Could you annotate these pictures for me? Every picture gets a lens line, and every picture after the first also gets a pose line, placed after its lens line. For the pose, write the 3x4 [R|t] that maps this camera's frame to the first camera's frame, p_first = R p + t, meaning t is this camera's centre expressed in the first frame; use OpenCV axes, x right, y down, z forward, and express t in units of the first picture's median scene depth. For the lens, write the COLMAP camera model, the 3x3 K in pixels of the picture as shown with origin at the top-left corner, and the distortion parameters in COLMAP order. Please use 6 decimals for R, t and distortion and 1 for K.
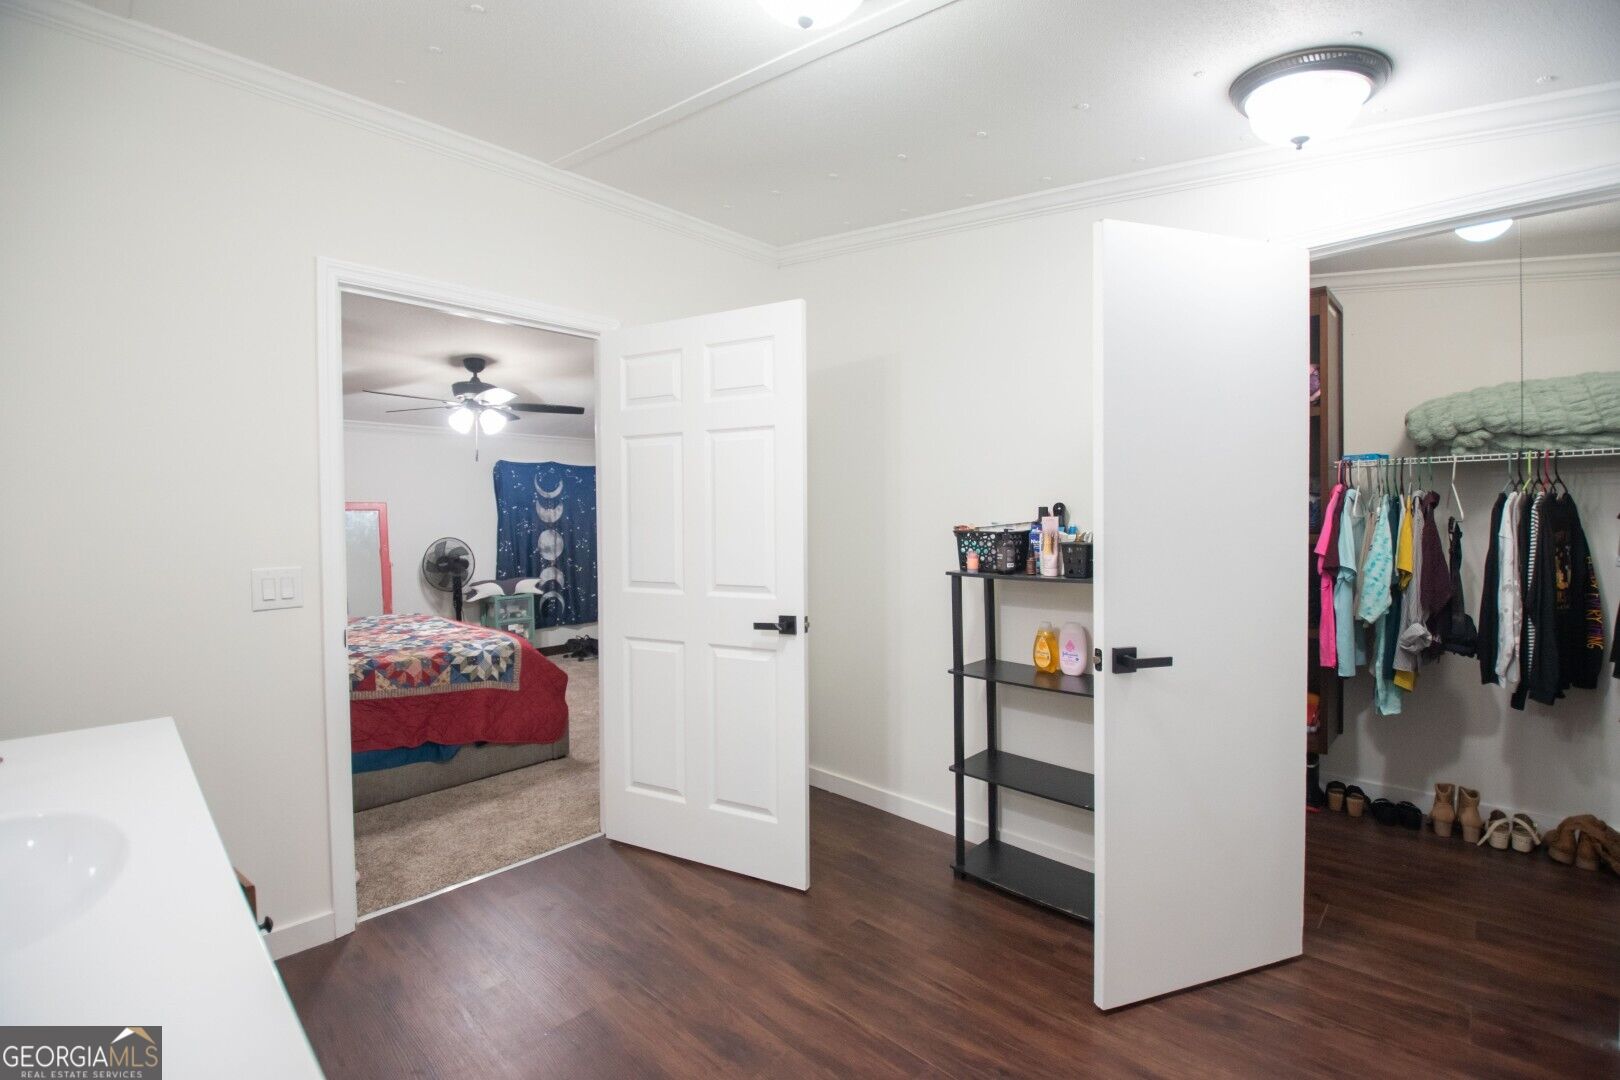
lens RADIAL K [[709.0, 0, 821.1], [0, 709.0, 534.3], [0, 0, 1]] dist [0.014601, -0.020833]
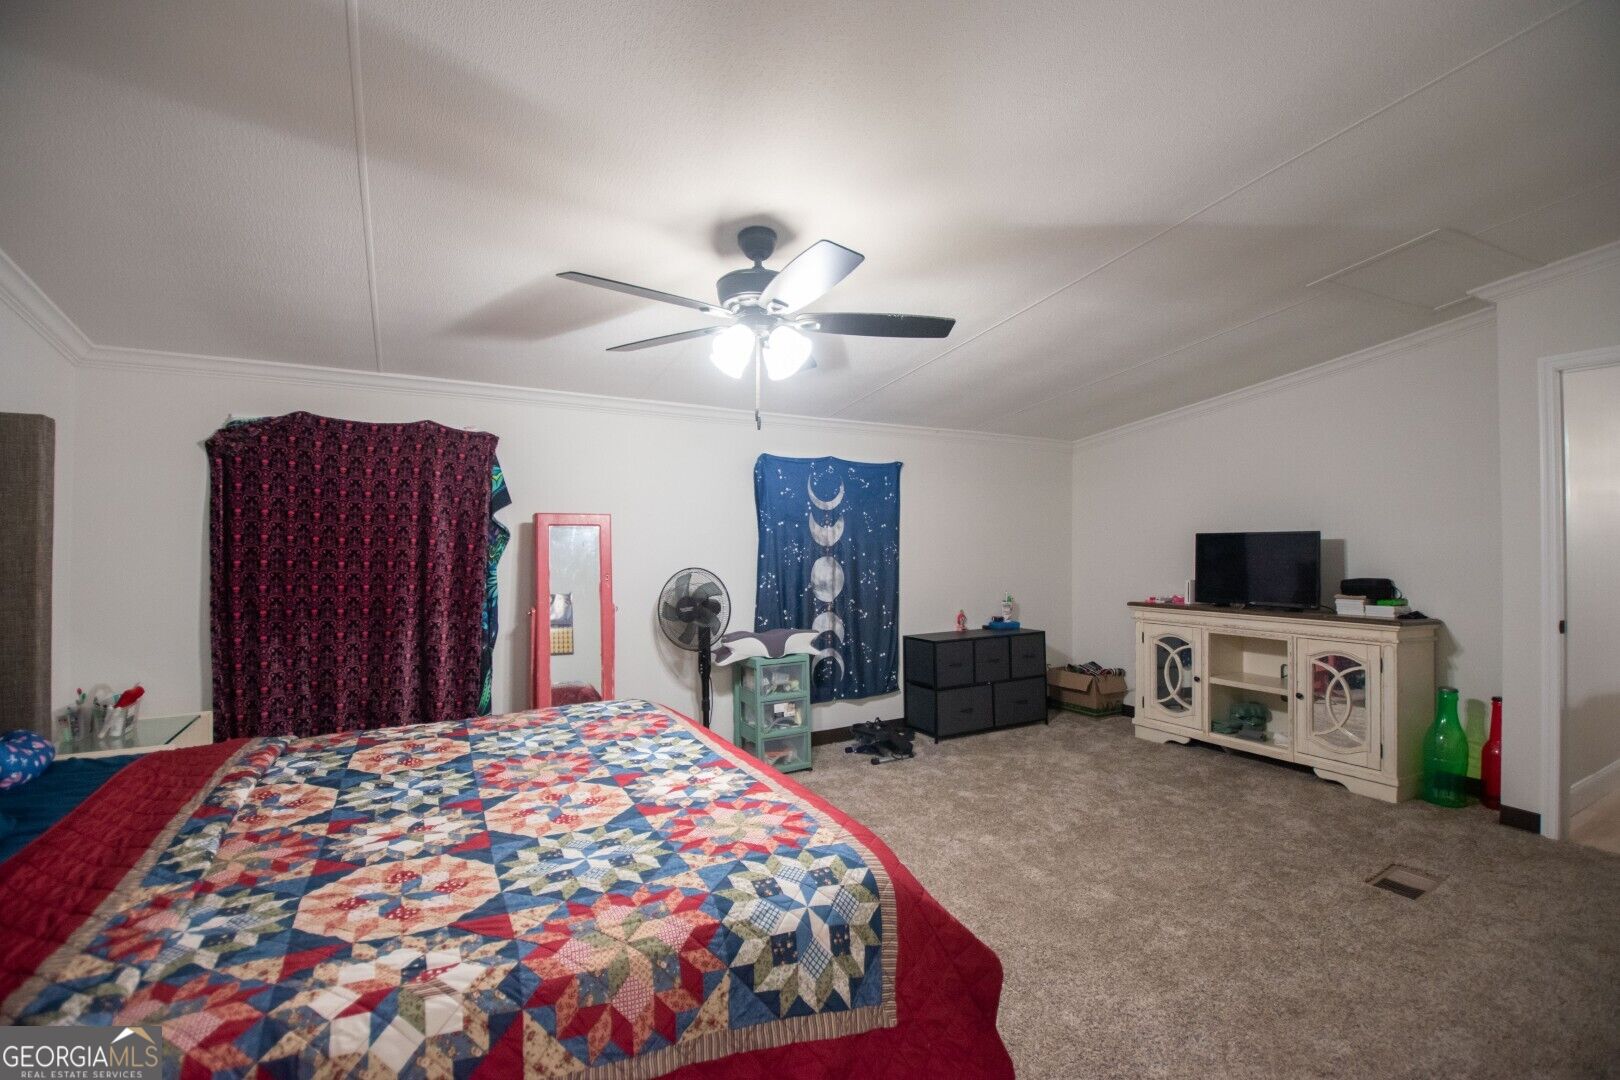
lens RADIAL K [[687.8, 0, 810.0], [0, 687.8, 540.0], [0, 0, 1]] dist [0.000877, -0.020698]
pose [[0.957674, 0.009849, -0.287686, -0.229732], [-0.016645, 0.999637, -0.021187, -0.009105], [0.287373, 0.025079, 0.957490, 0.405184]]
